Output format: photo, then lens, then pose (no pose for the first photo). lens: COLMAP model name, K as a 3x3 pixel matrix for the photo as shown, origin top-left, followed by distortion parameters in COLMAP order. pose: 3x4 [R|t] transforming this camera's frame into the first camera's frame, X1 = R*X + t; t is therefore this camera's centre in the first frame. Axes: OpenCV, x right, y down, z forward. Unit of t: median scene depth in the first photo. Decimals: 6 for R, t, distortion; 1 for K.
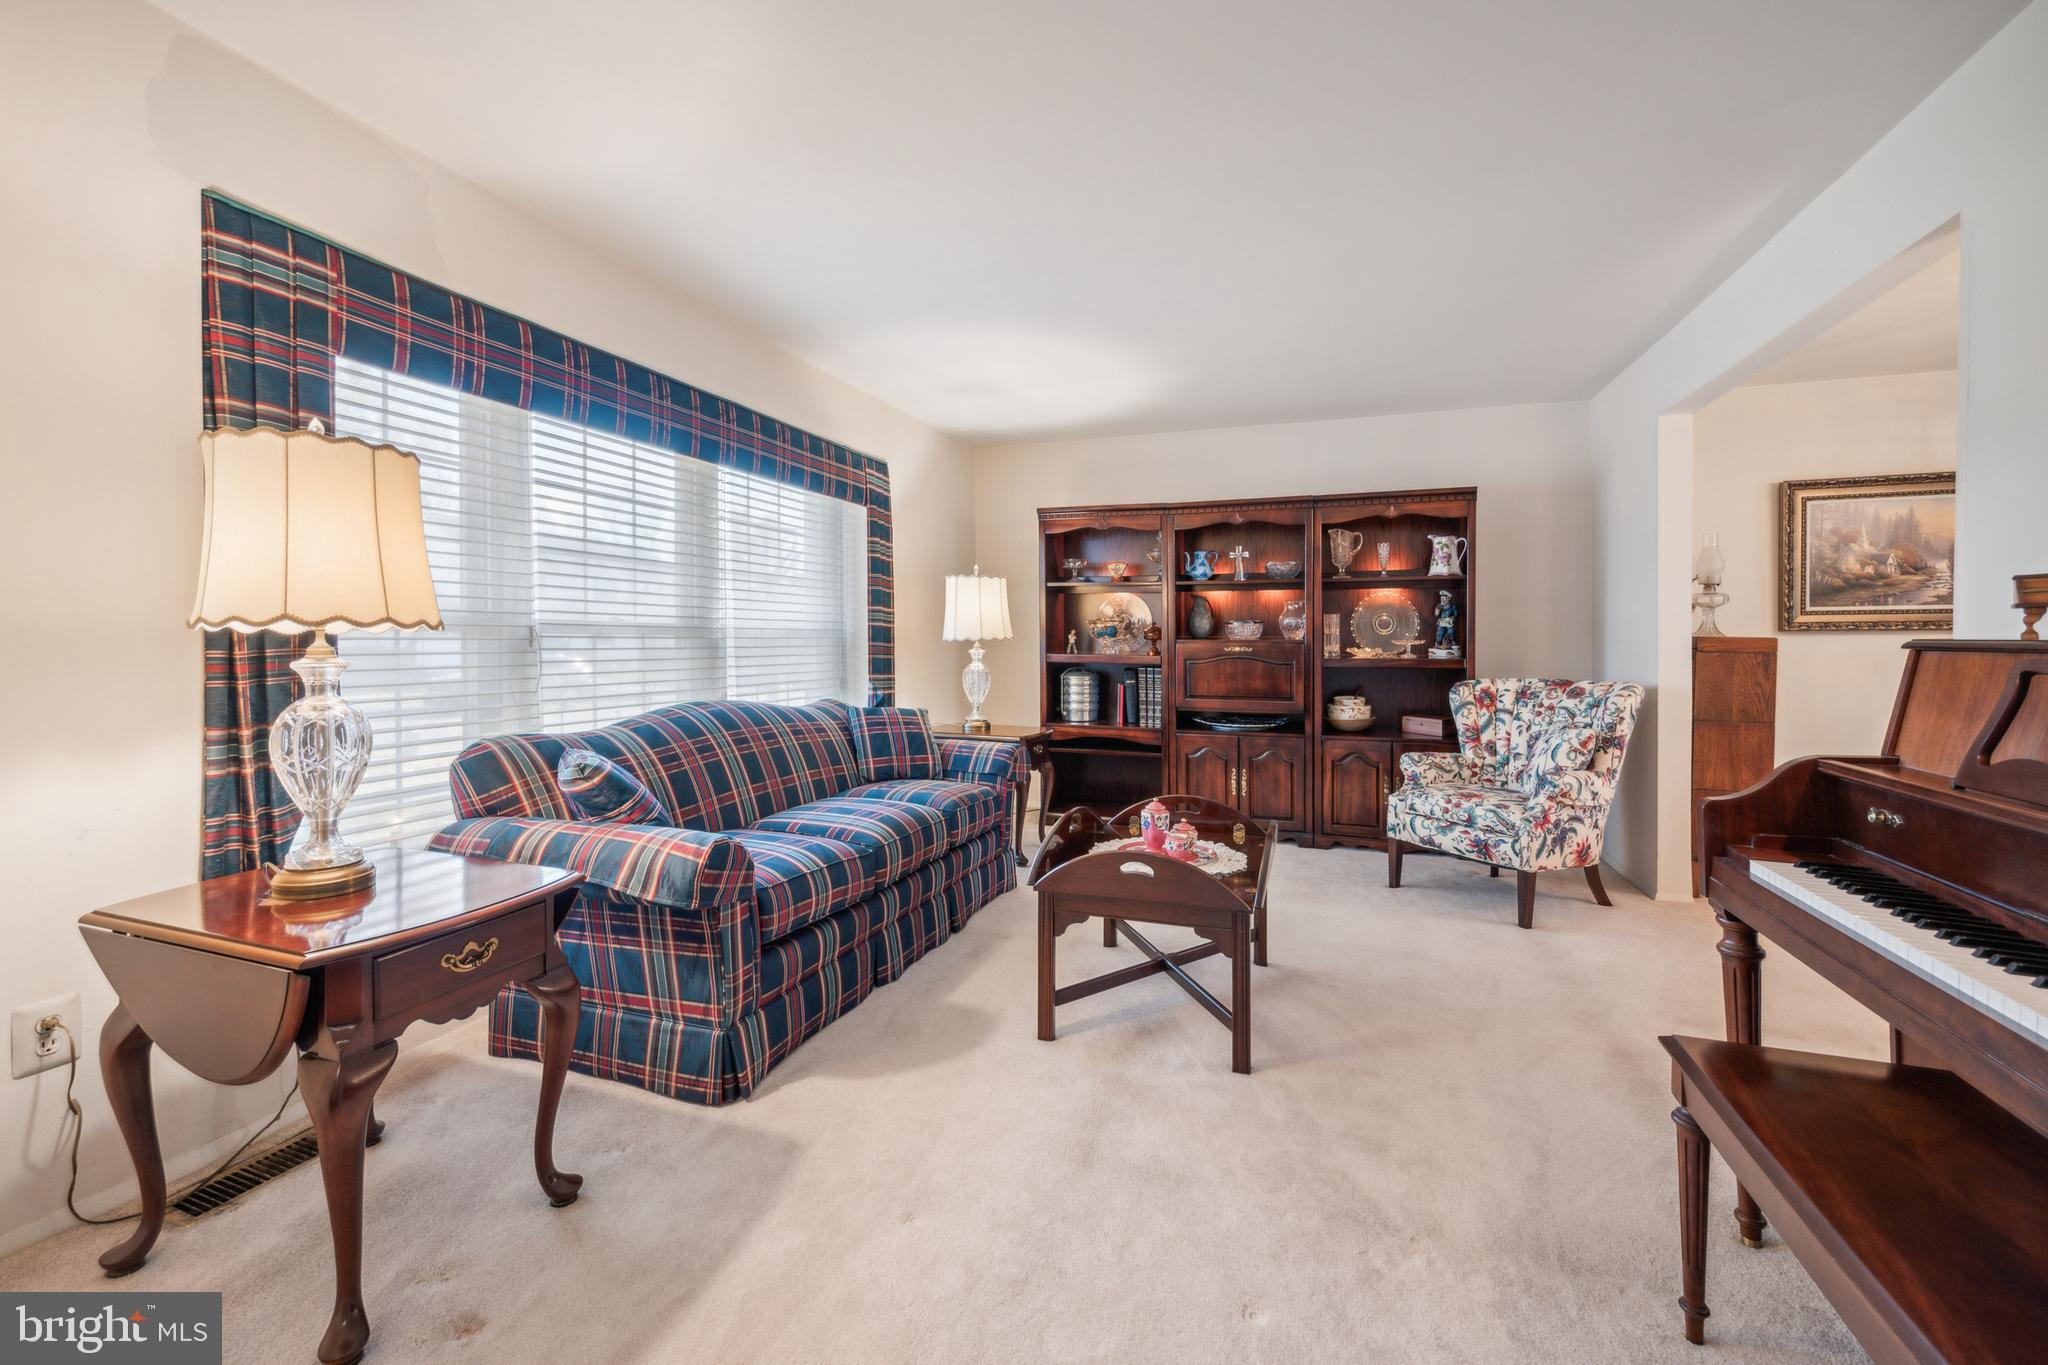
lens RADIAL K [[853.9, 0, 1022.7], [0, 853.9, 657.6], [0, 0, 1]] dist [0.000504, 0.000074]
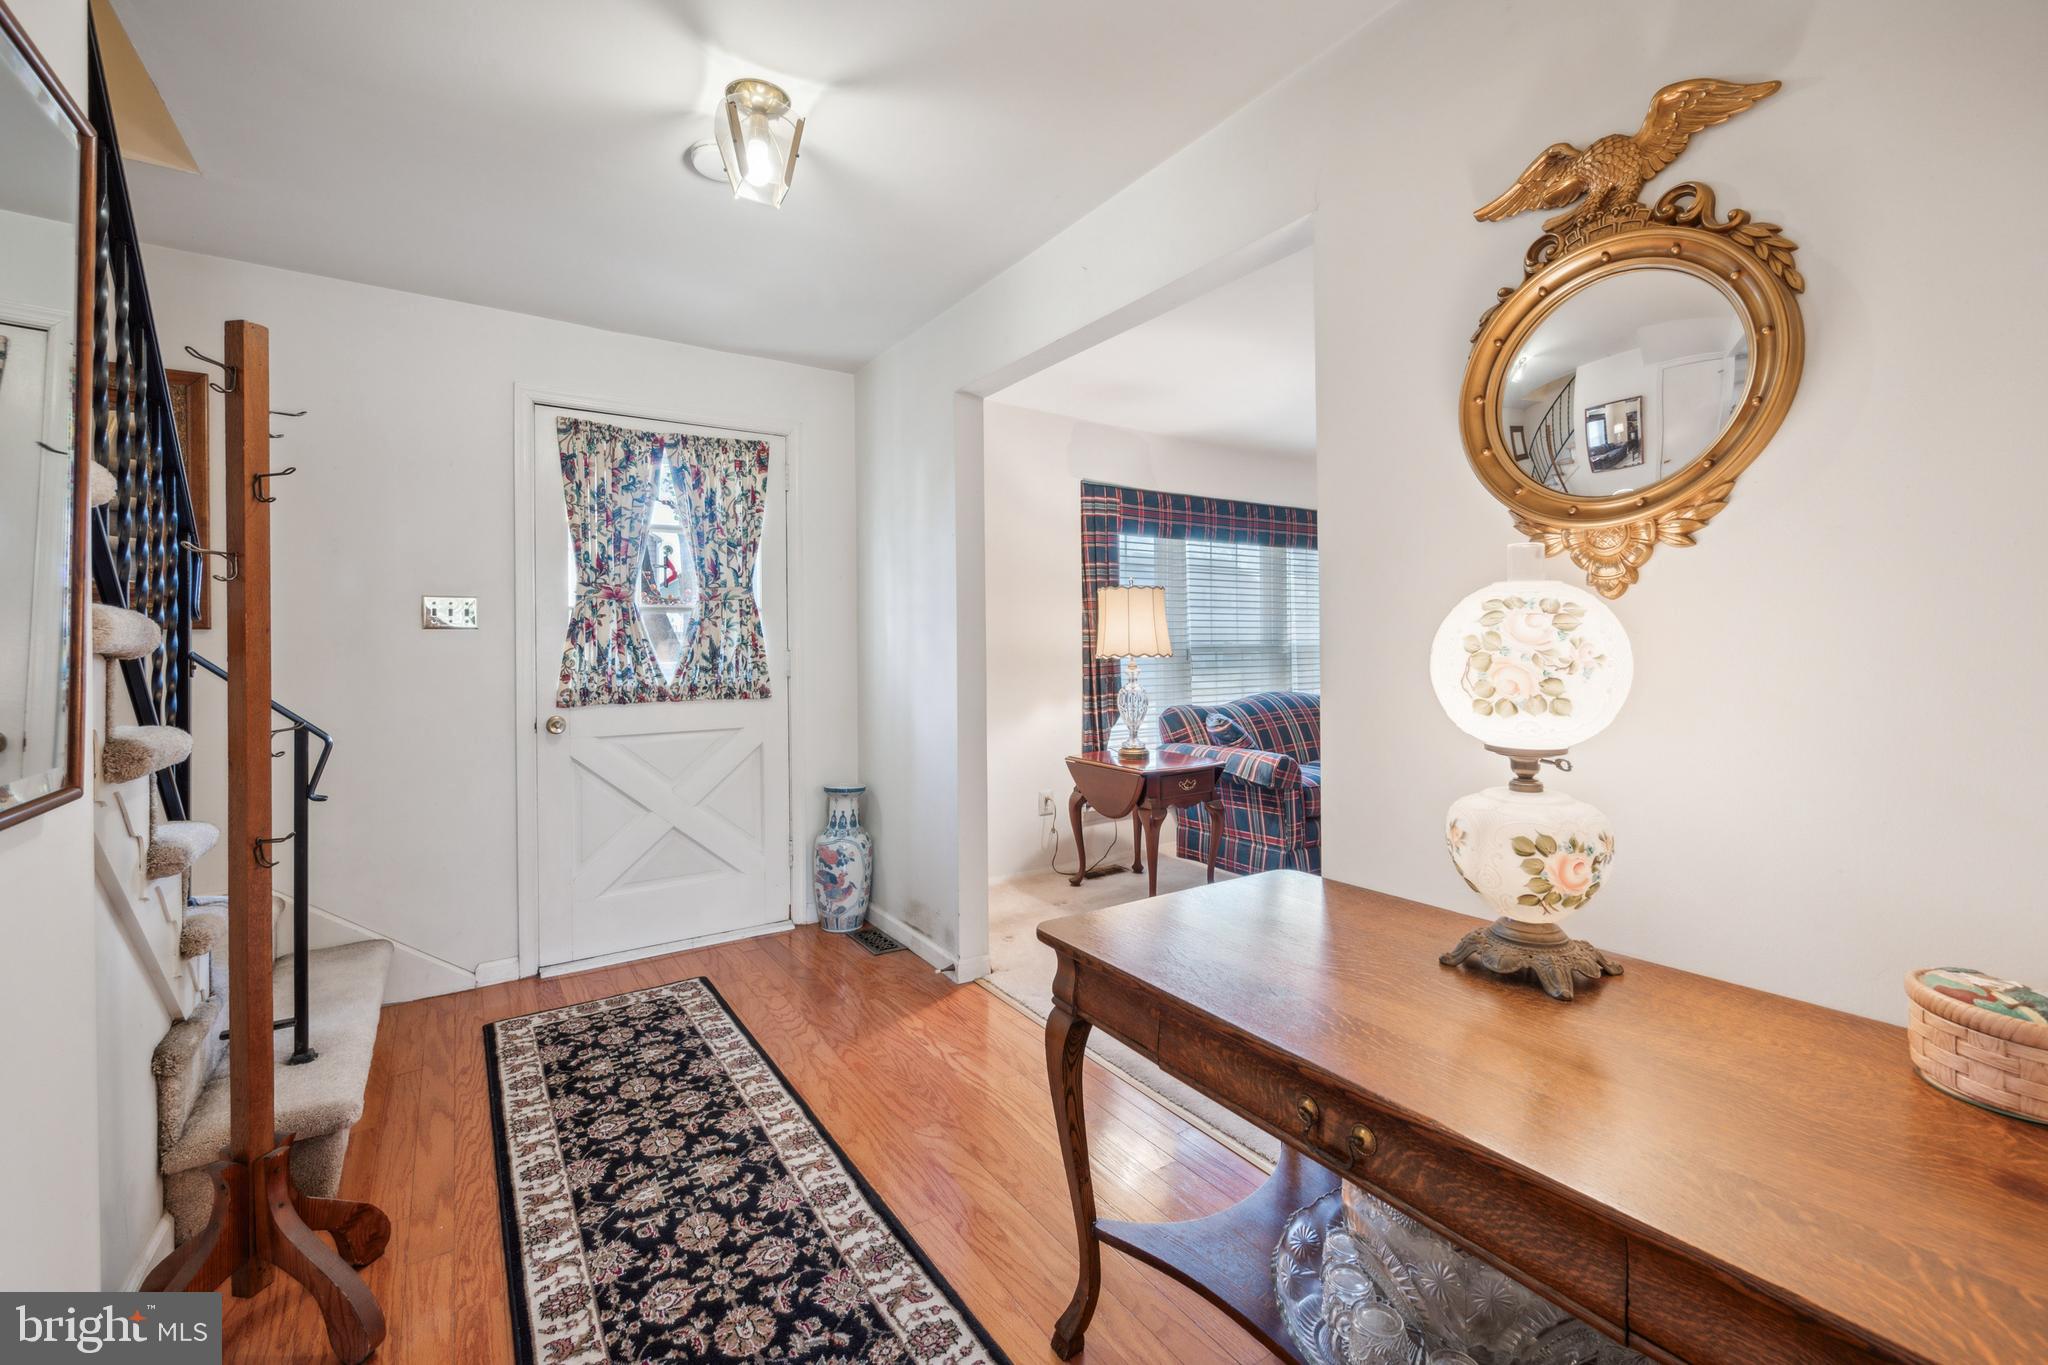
lens RADIAL K [[835.6, 0, 1027.7], [0, 835.6, 660.4], [0, 0, 1]] dist [0.000379, -0.000199]
pose [[0.795433, -0.003081, -0.606034, 0.246066], [0.002743, 0.999995, -0.001483, -0.010293], [0.606036, -0.000483, 0.795437, -0.640929]]
